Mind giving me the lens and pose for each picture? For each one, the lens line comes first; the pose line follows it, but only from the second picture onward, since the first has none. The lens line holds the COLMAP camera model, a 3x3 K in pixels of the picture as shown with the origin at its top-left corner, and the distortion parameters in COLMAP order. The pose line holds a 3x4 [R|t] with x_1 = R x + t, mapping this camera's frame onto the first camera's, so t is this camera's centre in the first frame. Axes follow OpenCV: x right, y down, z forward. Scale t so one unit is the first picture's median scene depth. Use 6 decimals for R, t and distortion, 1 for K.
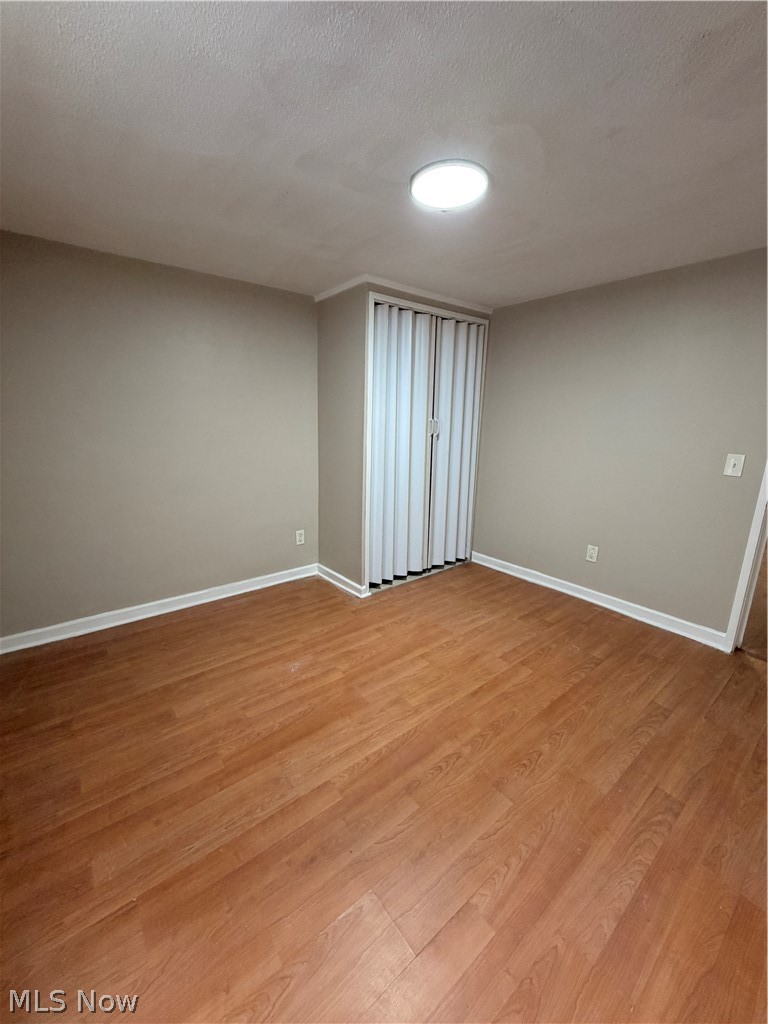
lens RADIAL K [[406.8, 0, 383.9], [0, 406.8, 512.3], [0, 0, 1]] dist [0.000954, 0.000672]
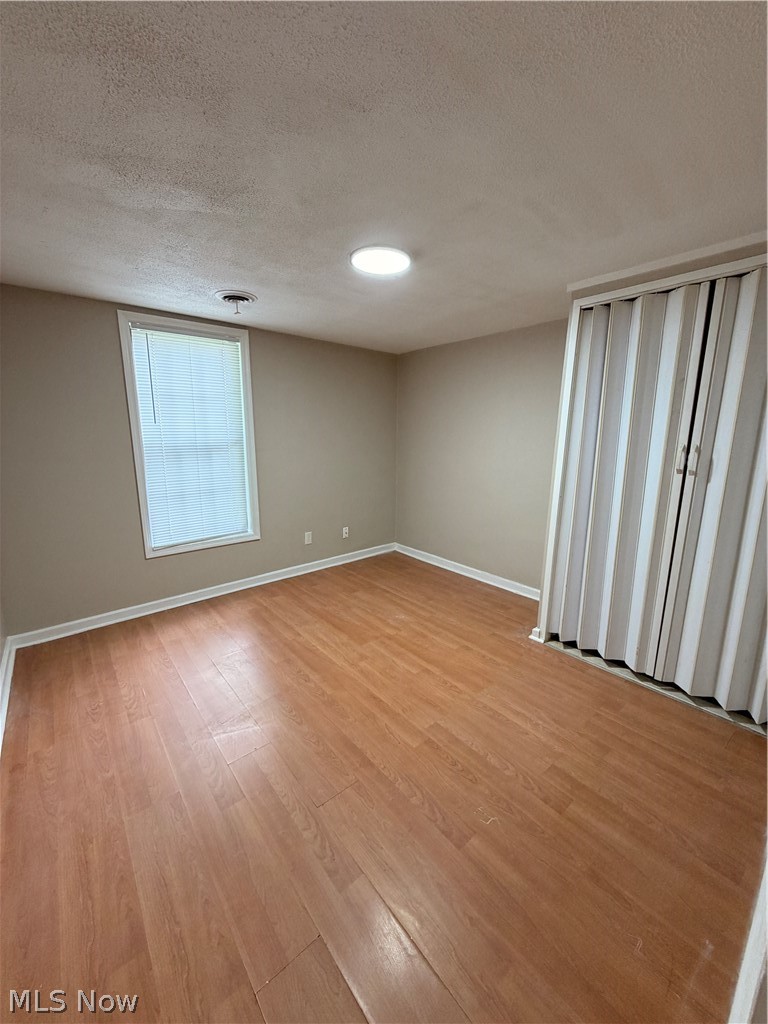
lens RADIAL K [[406.8, 0, 381.9], [0, 406.8, 513.4], [0, 0, 1]] dist [0.000954, 0.000672]
pose [[0.010022, 0.187003, -0.982308, 1.038525], [-0.236790, 0.954861, 0.179362, -0.185688], [0.971509, 0.230803, 0.053850, 0.747797]]
